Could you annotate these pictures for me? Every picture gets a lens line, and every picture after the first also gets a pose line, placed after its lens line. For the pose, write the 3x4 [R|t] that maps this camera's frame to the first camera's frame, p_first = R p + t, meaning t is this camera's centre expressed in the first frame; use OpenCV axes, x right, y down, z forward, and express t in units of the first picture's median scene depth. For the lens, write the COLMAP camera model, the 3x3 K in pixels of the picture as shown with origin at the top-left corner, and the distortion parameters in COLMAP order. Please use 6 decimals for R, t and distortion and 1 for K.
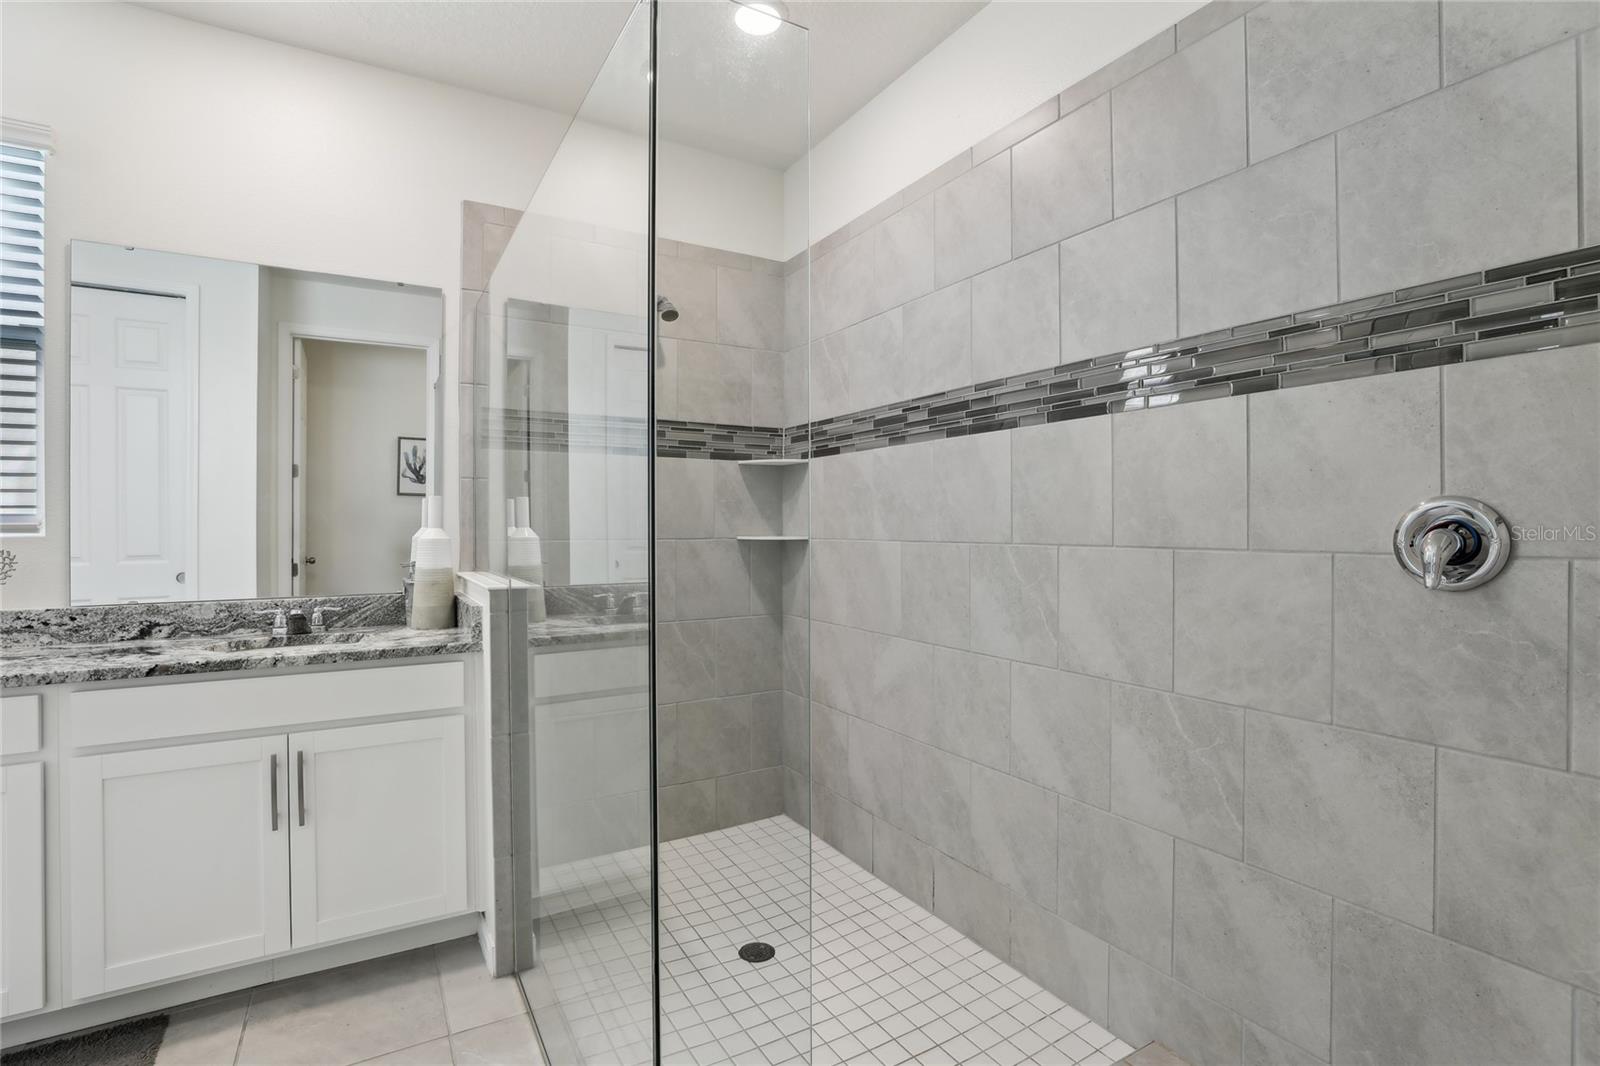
lens RADIAL K [[744.4, 0, 804.2], [0, 744.4, 523.7], [0, 0, 1]] dist [-0.042535, 0.012062]
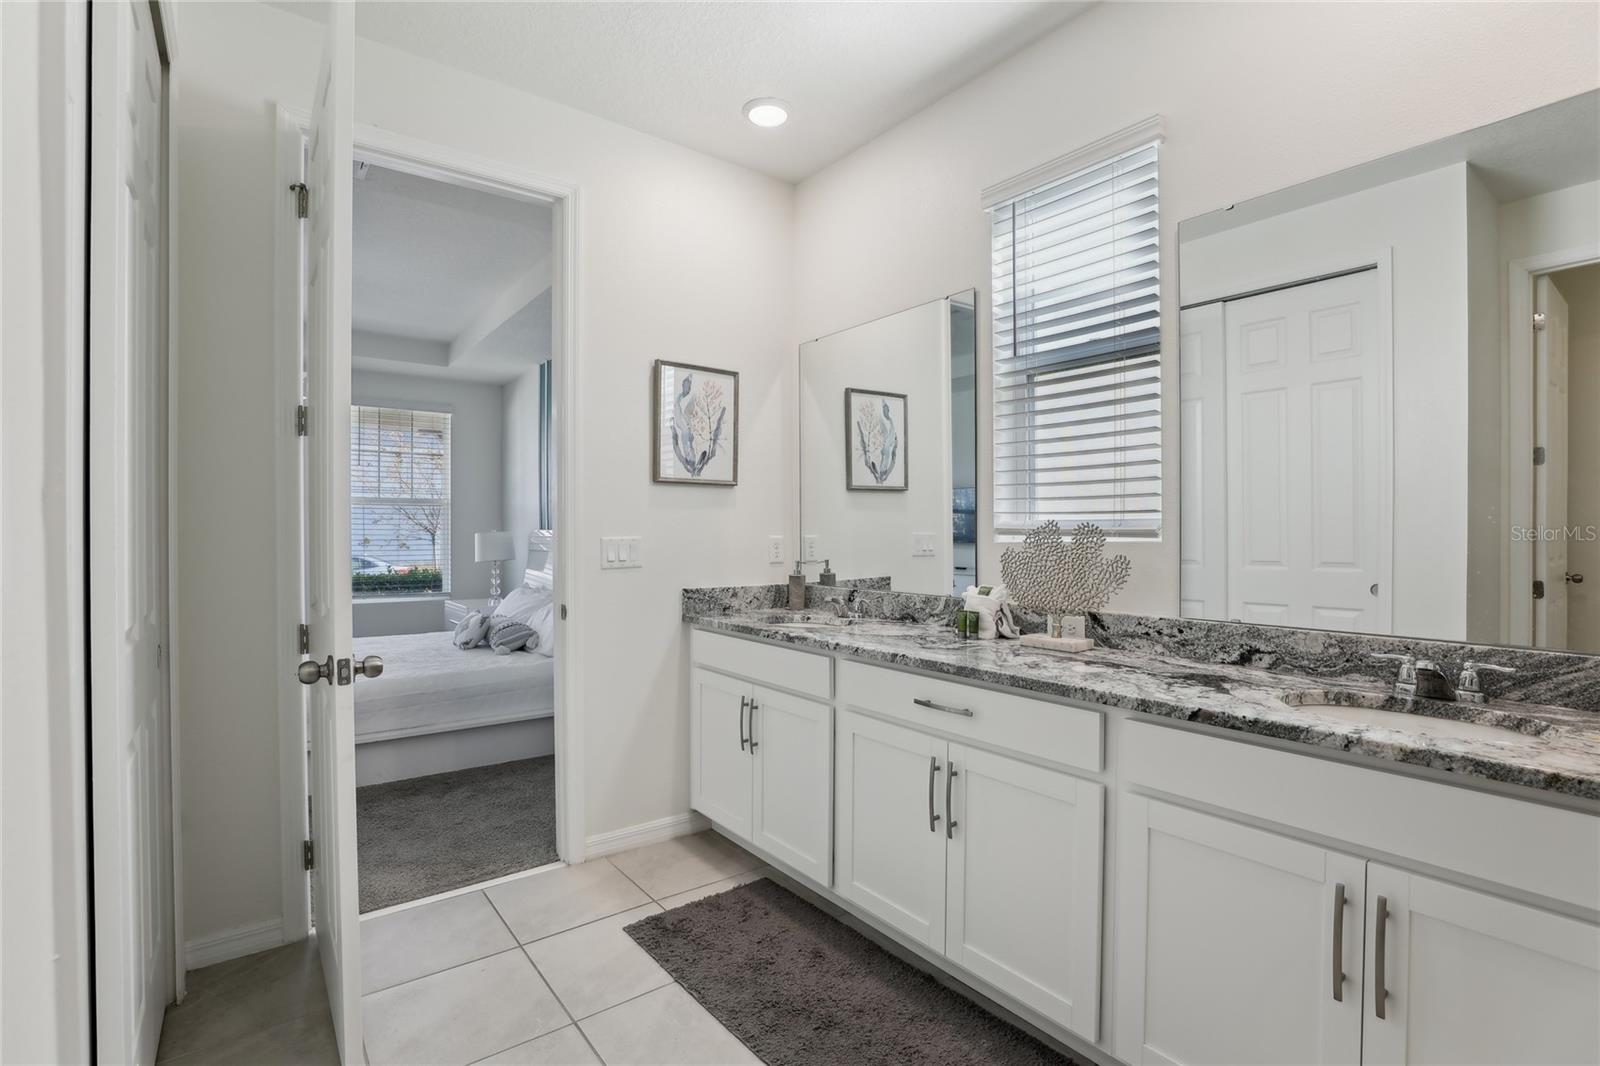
lens RADIAL K [[744.4, 0, 797.2], [0, 744.4, 535.6], [0, 0, 1]] dist [-0.042535, 0.012062]
pose [[0.112115, 0.008739, -0.993657, -0.130711], [0.001931, 0.999958, 0.009013, -0.000580], [0.993693, -0.002929, 0.112094, 0.405616]]
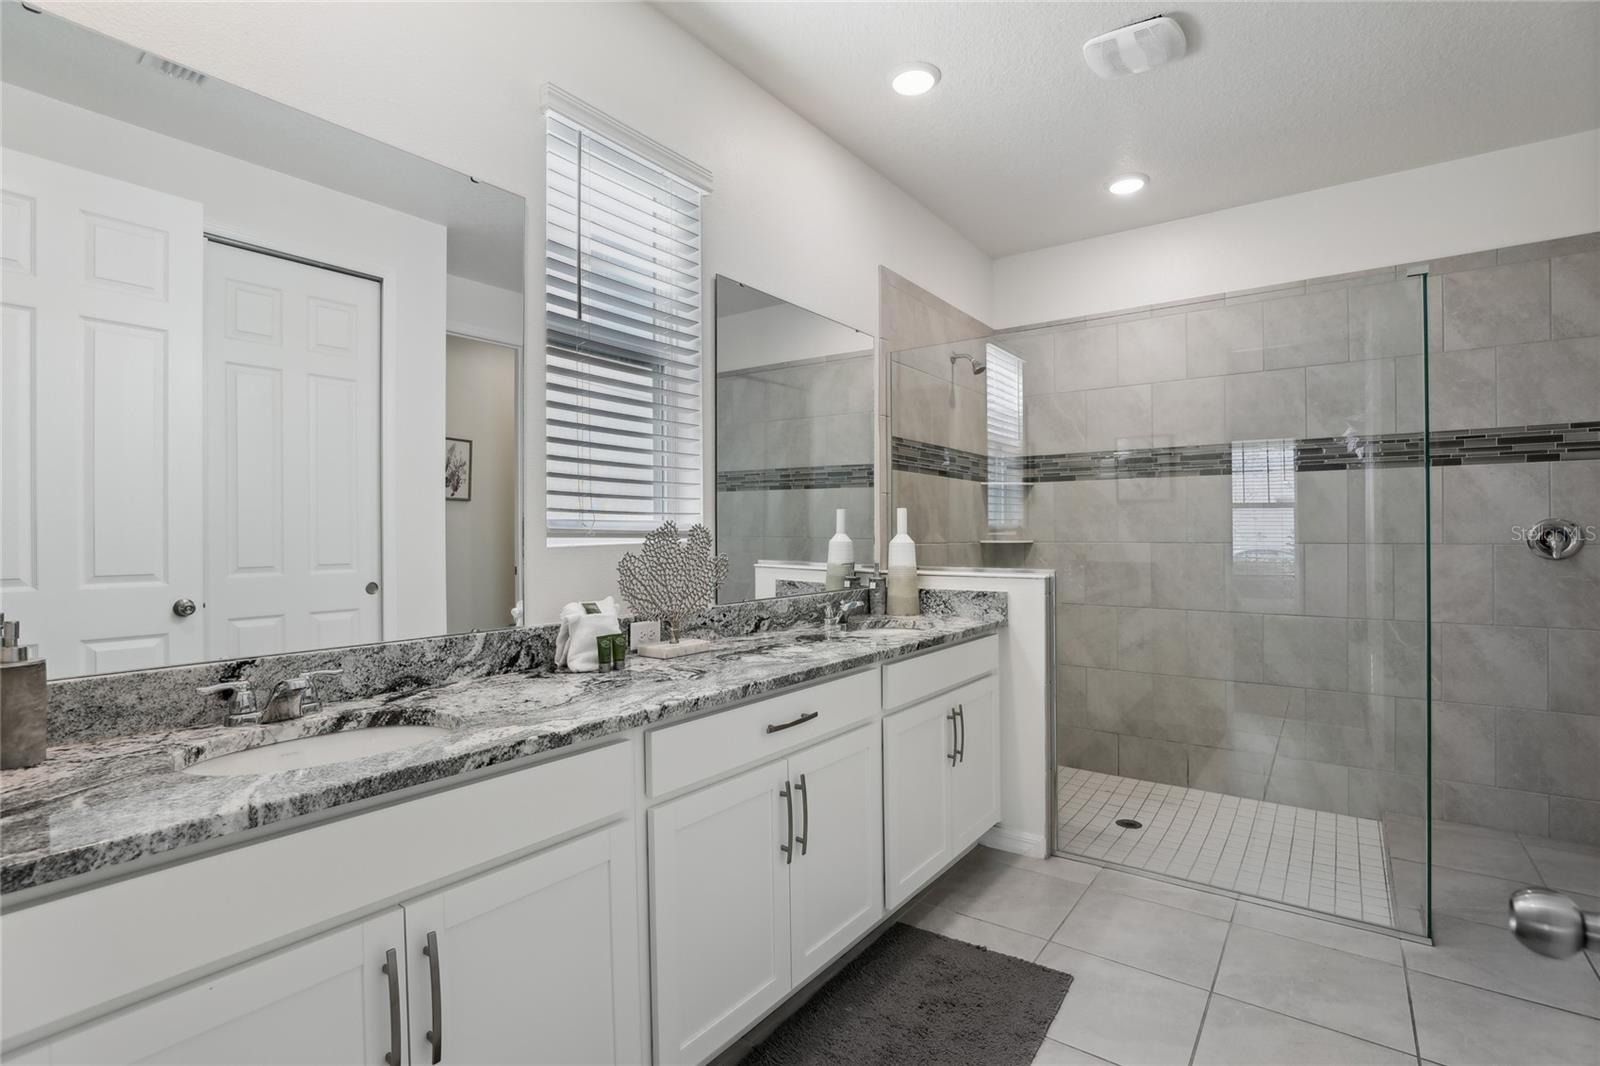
lens RADIAL K [[744.4, 0, 816.5], [0, 744.4, 528.6], [0, 0, 1]] dist [-0.042535, 0.012062]
pose [[0.918048, 0.002407, 0.396461, -1.342913], [-0.000311, 0.999986, -0.005353, 0.004313], [-0.396468, 0.004791, 0.918036, -0.107909]]
